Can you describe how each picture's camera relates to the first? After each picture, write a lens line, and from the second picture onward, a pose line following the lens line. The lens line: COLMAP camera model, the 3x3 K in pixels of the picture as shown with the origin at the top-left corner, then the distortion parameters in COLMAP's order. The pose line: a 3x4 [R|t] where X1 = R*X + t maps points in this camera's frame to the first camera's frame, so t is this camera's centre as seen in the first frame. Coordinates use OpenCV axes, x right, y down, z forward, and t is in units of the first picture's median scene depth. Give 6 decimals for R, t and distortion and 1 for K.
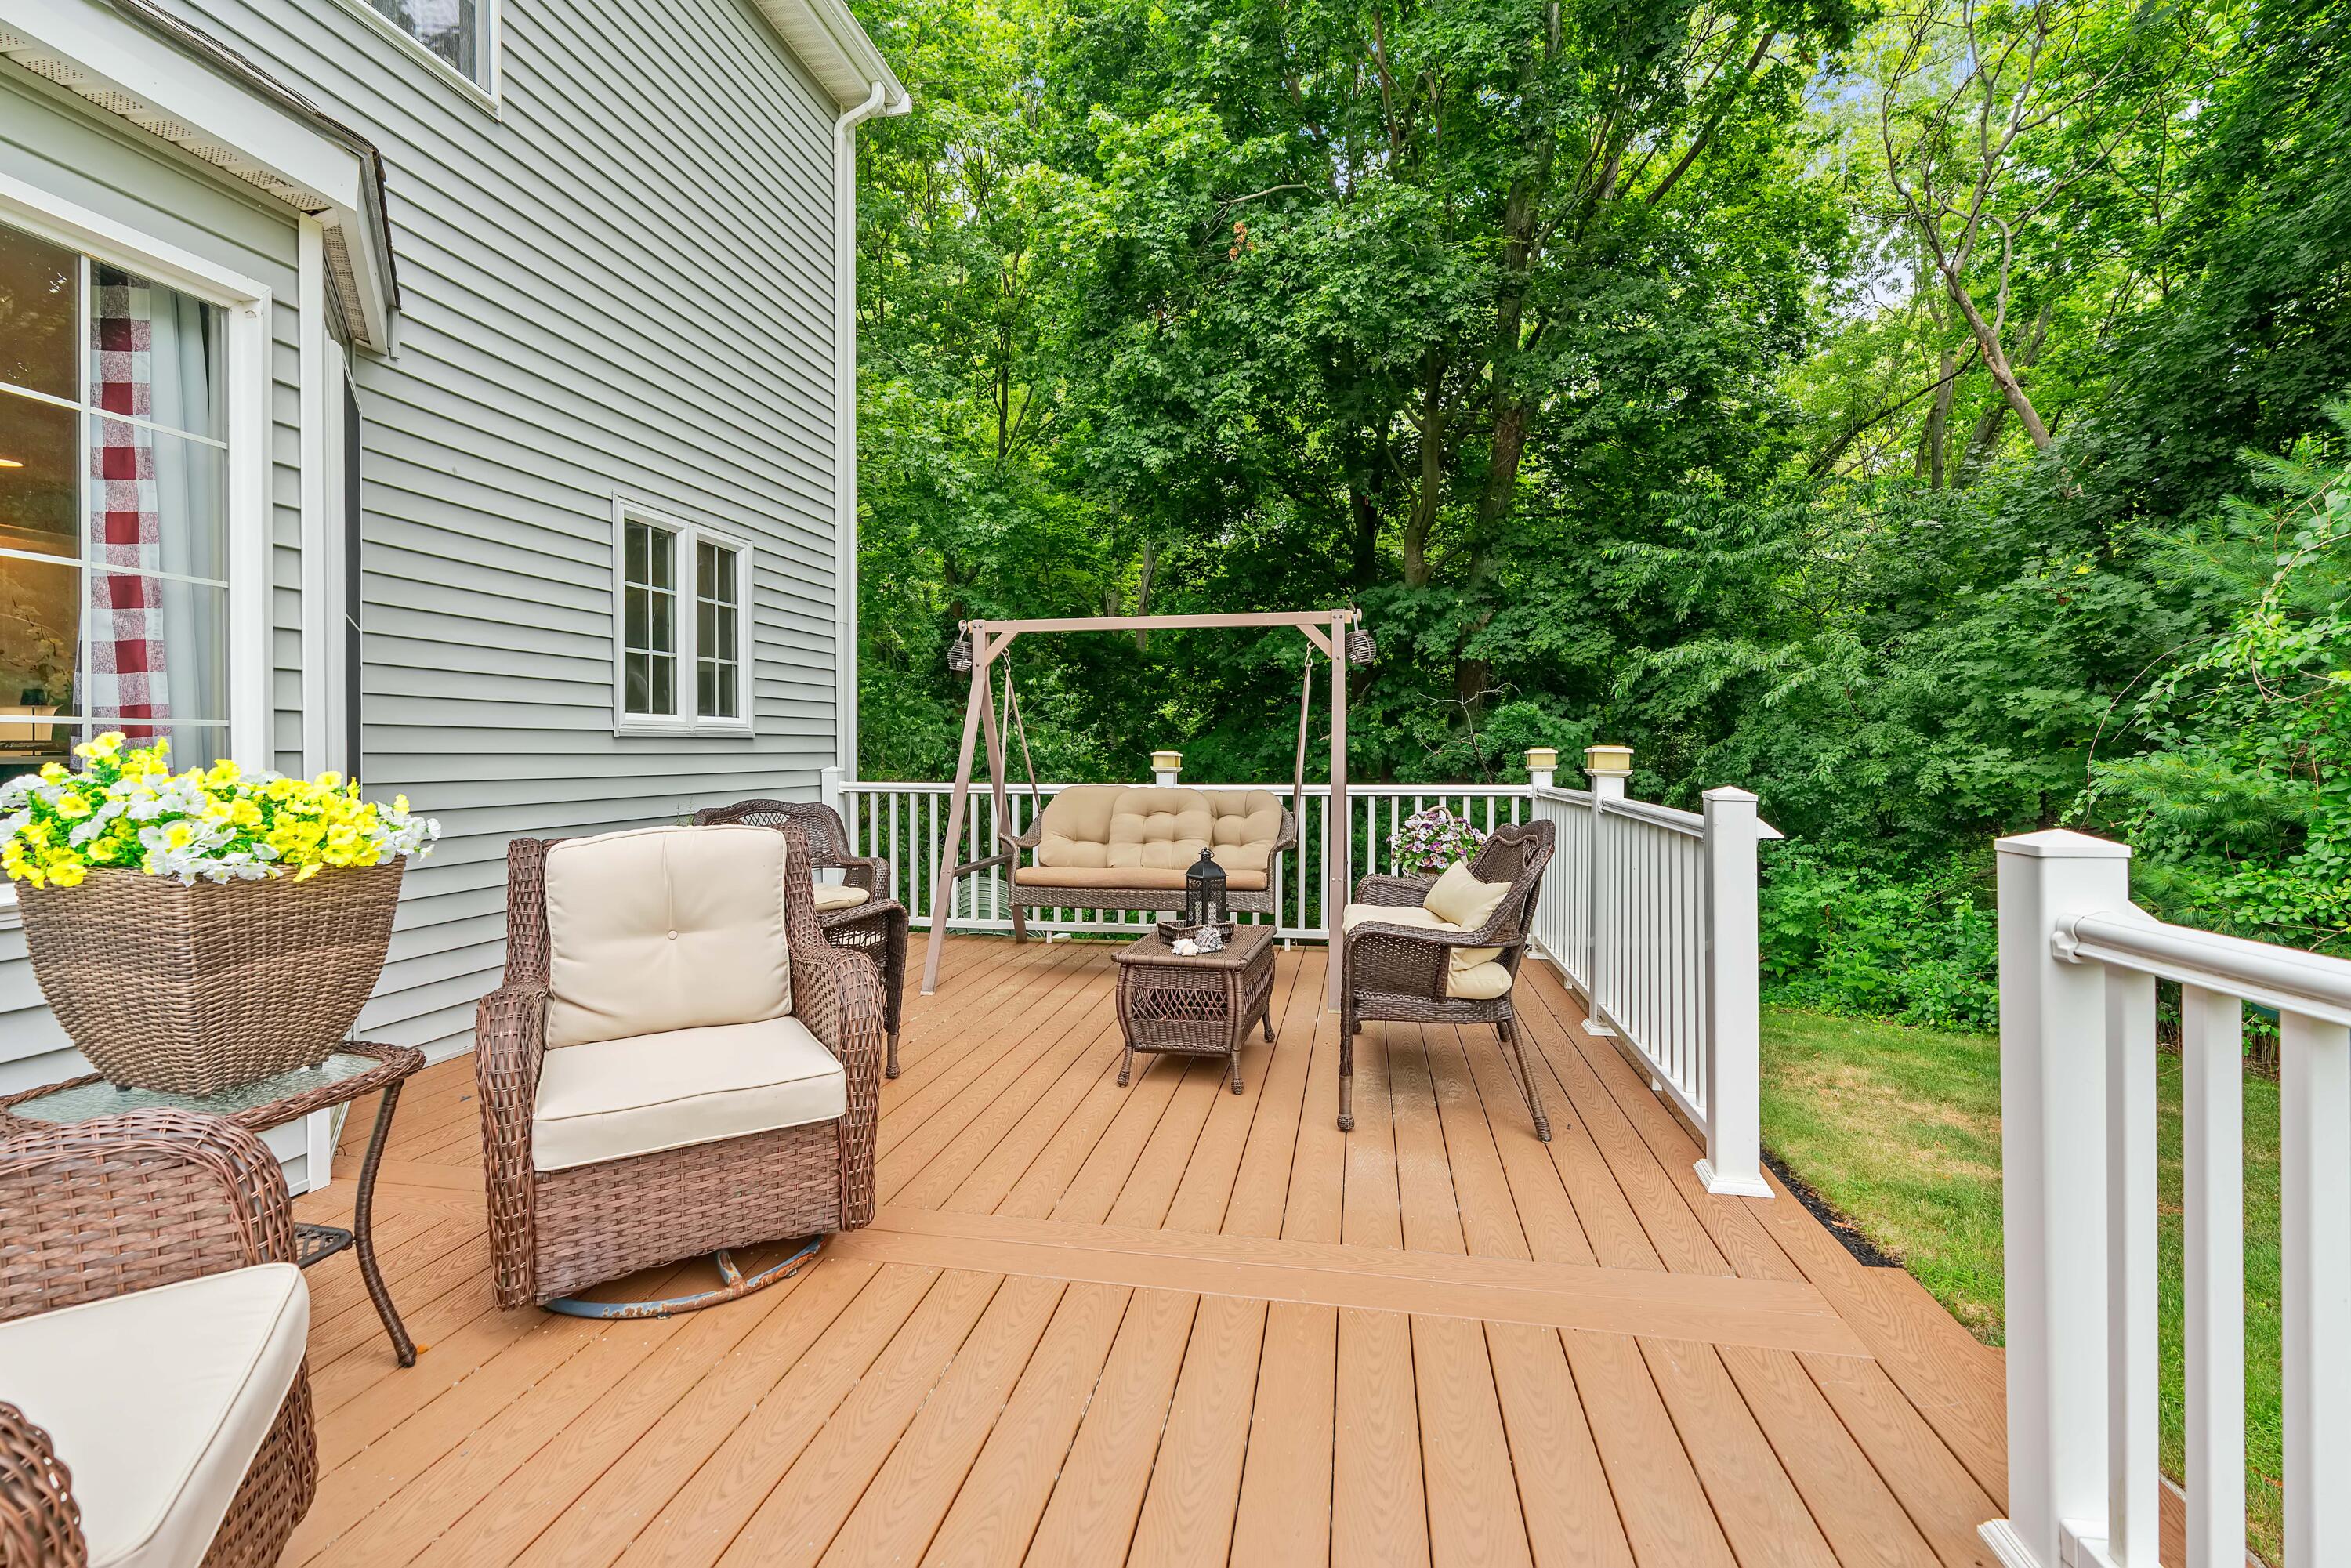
lens RADIAL K [[1051.0, 0, 1169.5], [0, 1051.0, 753.0], [0, 0, 1]] dist [-0.015287, 0.005438]
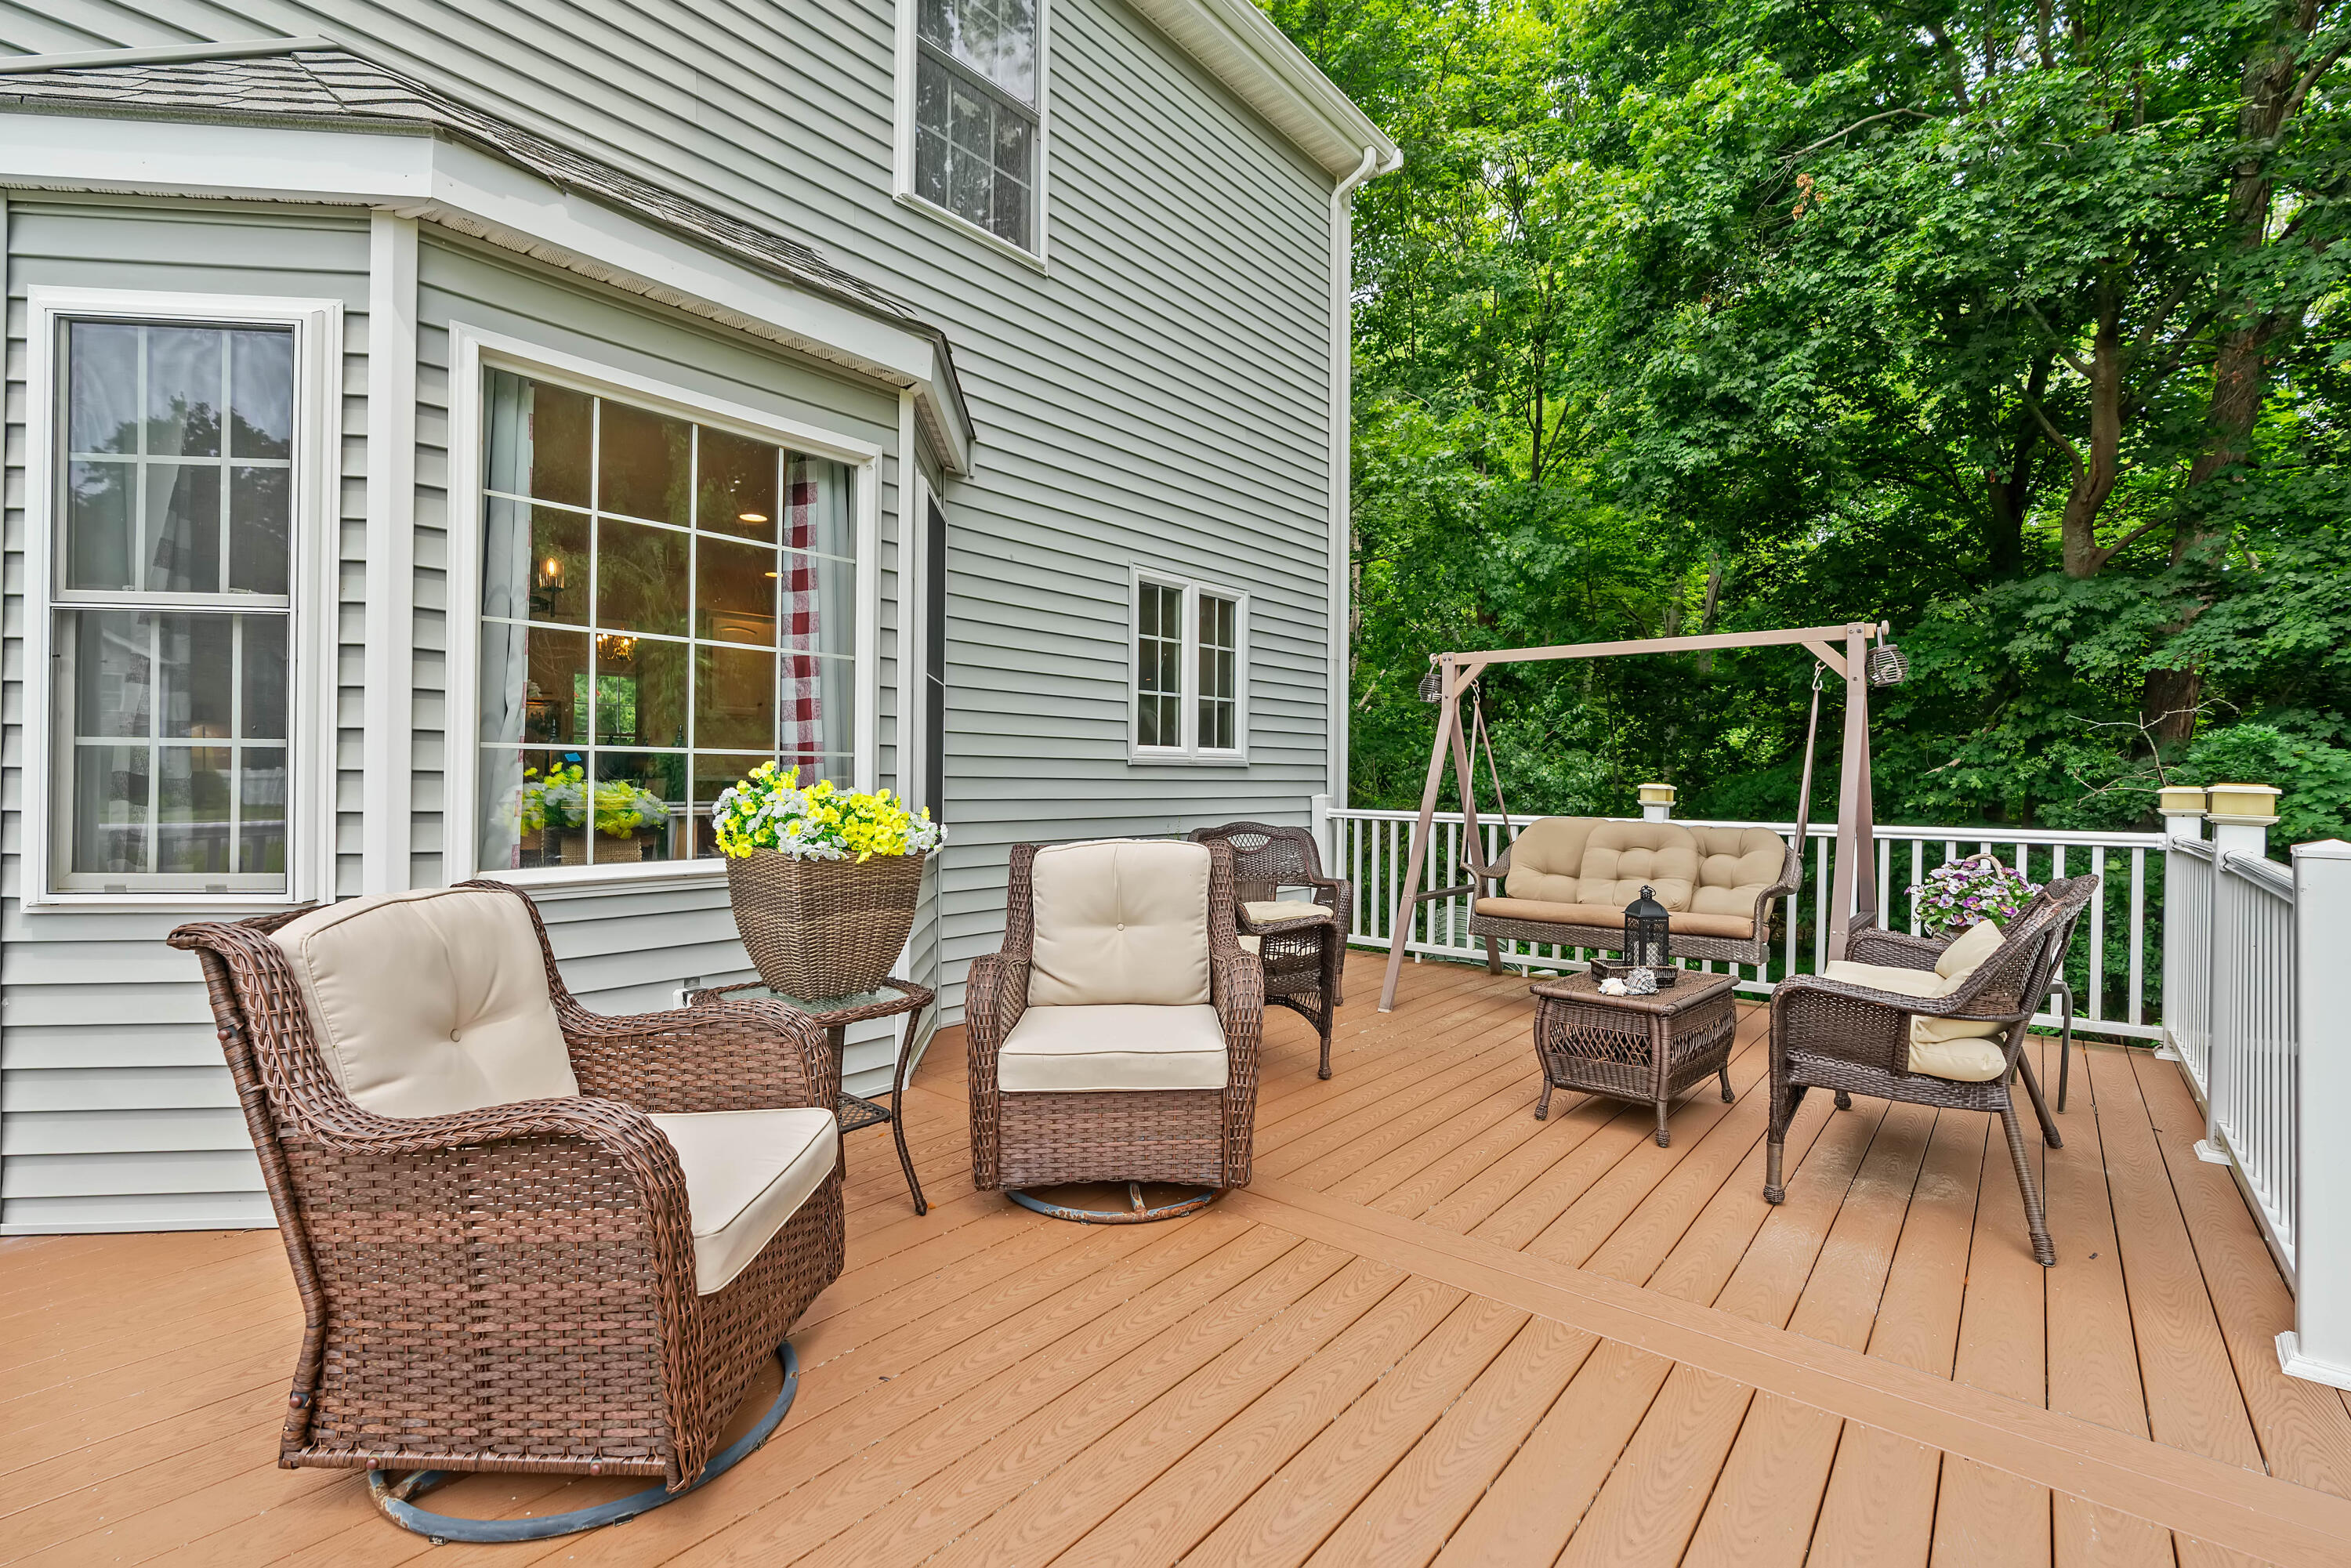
lens RADIAL K [[1051.0, 0, 1165.4], [0, 1051.0, 778.8], [0, 0, 1]] dist [-0.015287, 0.005438]
pose [[0.875891, 0.011157, -0.482380, 0.113900], [-0.012915, 0.999917, -0.000323, -0.000365], [0.482336, 0.006513, 0.875962, -0.039347]]
